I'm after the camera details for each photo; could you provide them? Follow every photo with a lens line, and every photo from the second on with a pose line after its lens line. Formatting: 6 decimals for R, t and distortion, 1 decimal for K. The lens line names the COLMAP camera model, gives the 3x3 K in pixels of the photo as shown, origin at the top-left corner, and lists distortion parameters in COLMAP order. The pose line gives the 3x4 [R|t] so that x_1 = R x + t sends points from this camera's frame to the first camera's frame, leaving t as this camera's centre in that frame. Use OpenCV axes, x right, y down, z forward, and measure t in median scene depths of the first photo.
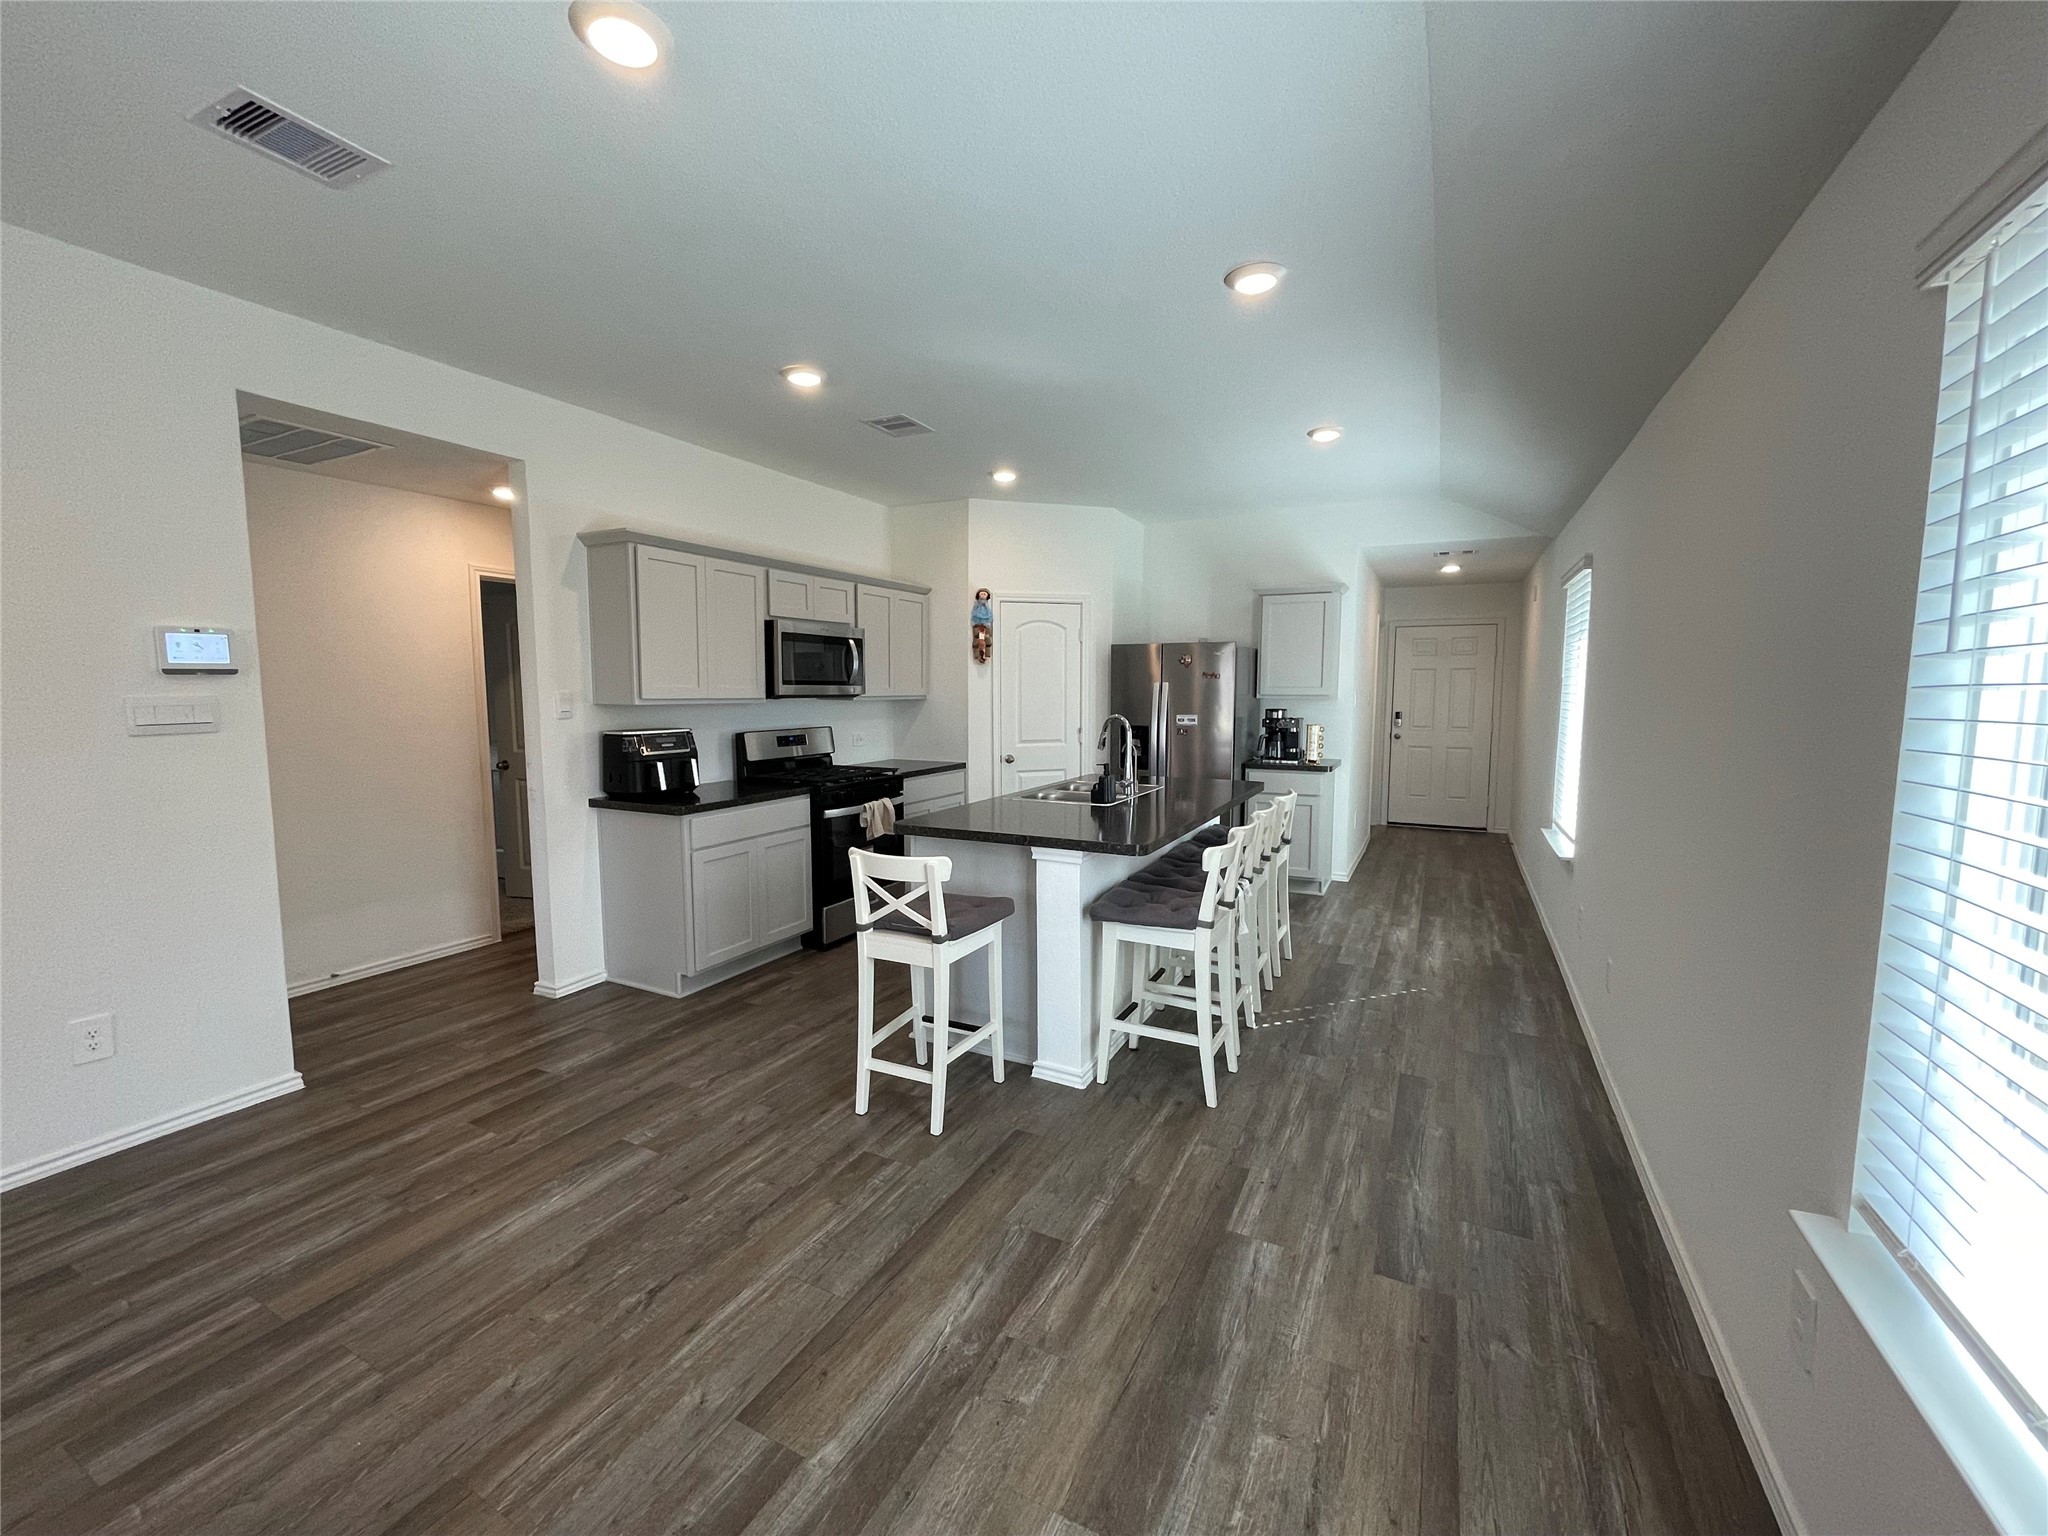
lens RADIAL K [[825.3, 0, 1022.0], [0, 825.3, 770.1], [0, 0, 1]] dist [-0.002589, -0.000191]
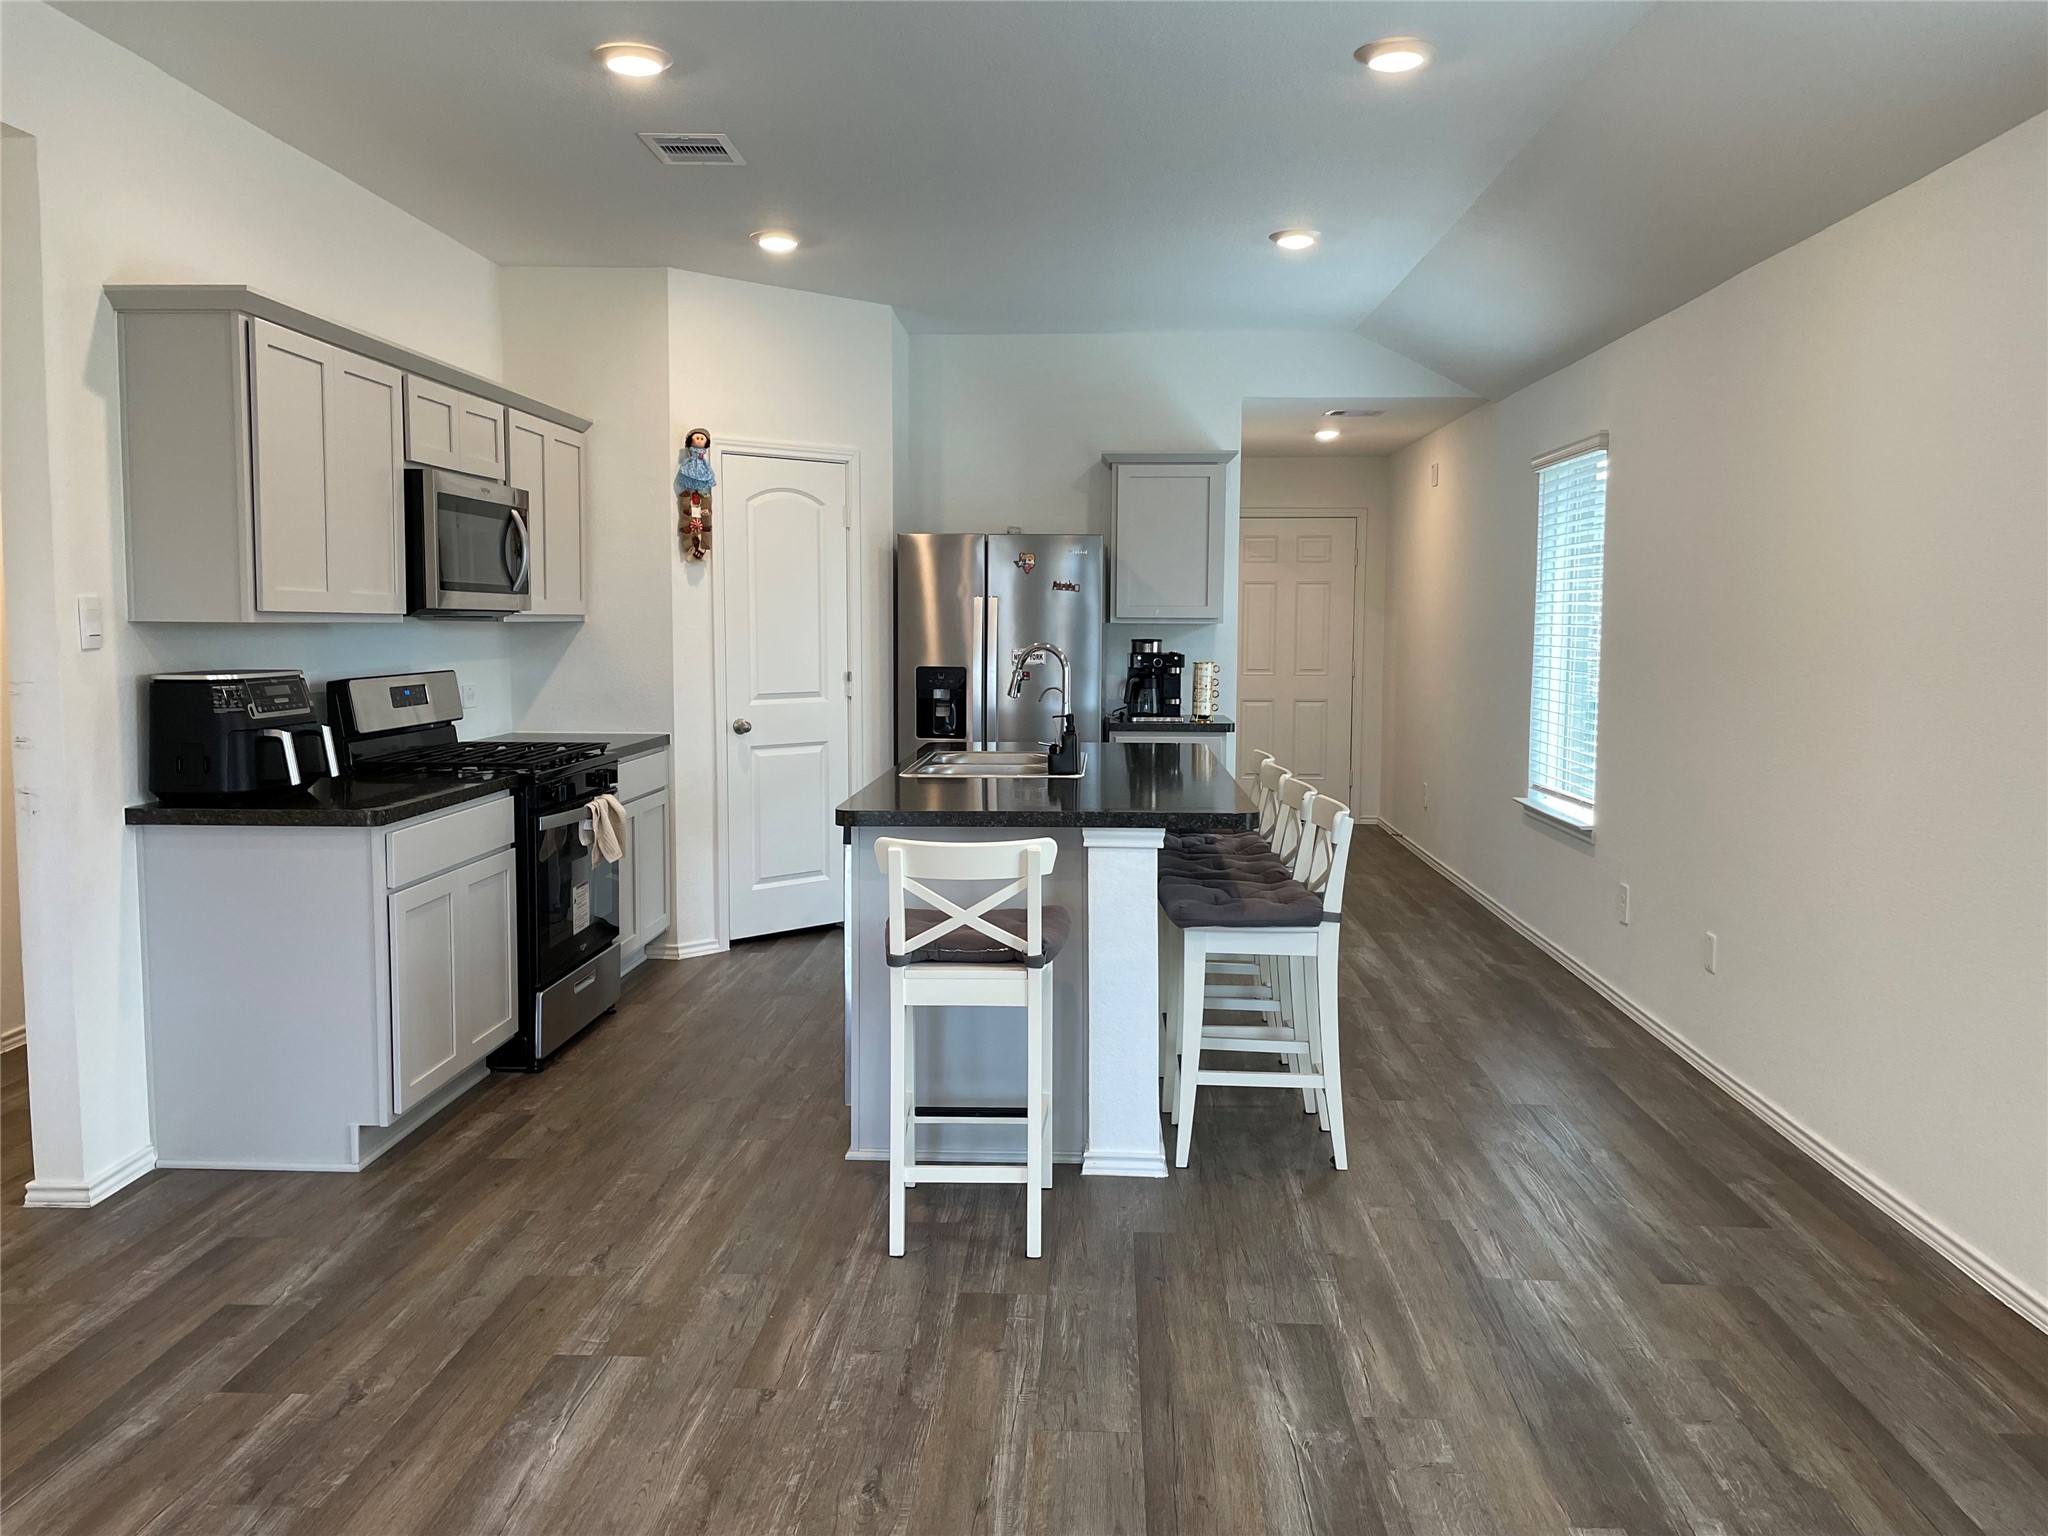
lens RADIAL K [[1545.0, 0, 1033.5], [0, 1545.0, 752.5], [0, 0, 1]] dist [0.069850, -0.087767]
pose [[0.909534, -0.031862, 0.414406, -0.384686], [0.036980, 0.999307, -0.004331, 0.023652], [-0.413981, 0.019264, 0.910082, -0.097399]]
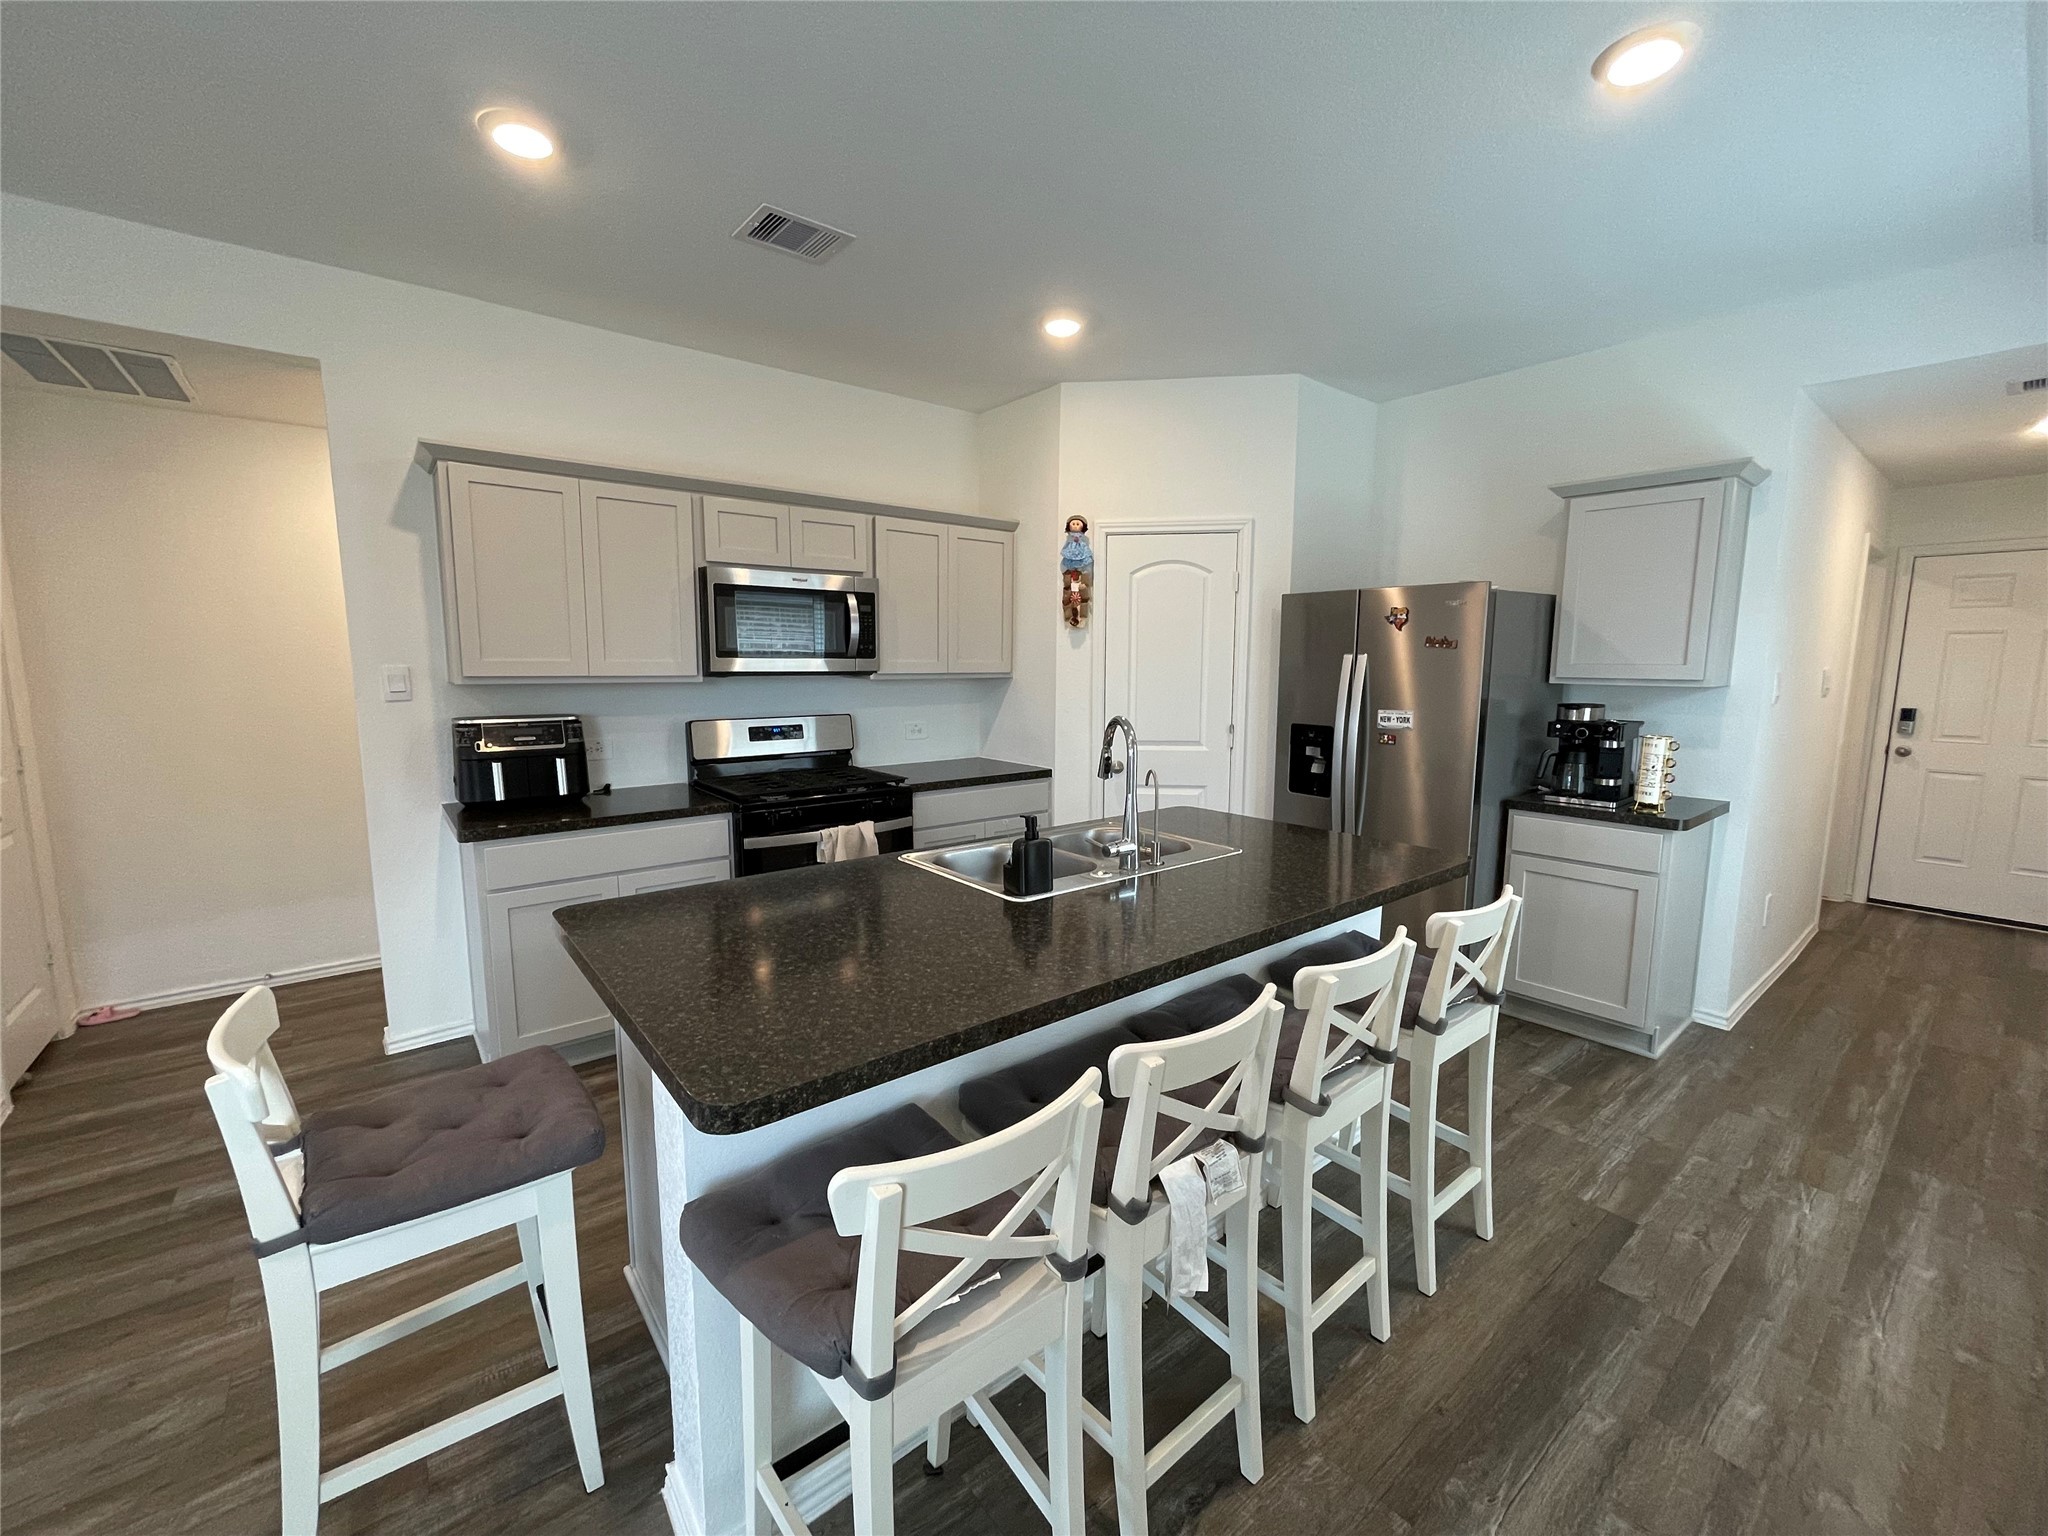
lens RADIAL K [[825.3, 0, 1024.1], [0, 825.3, 768.1], [0, 0, 1]] dist [-0.002589, -0.000191]
pose [[0.912973, 0.057084, -0.404008, 0.265252], [-0.044651, 0.998196, 0.040137, -0.050782], [0.405570, -0.018605, 0.913874, 0.475869]]
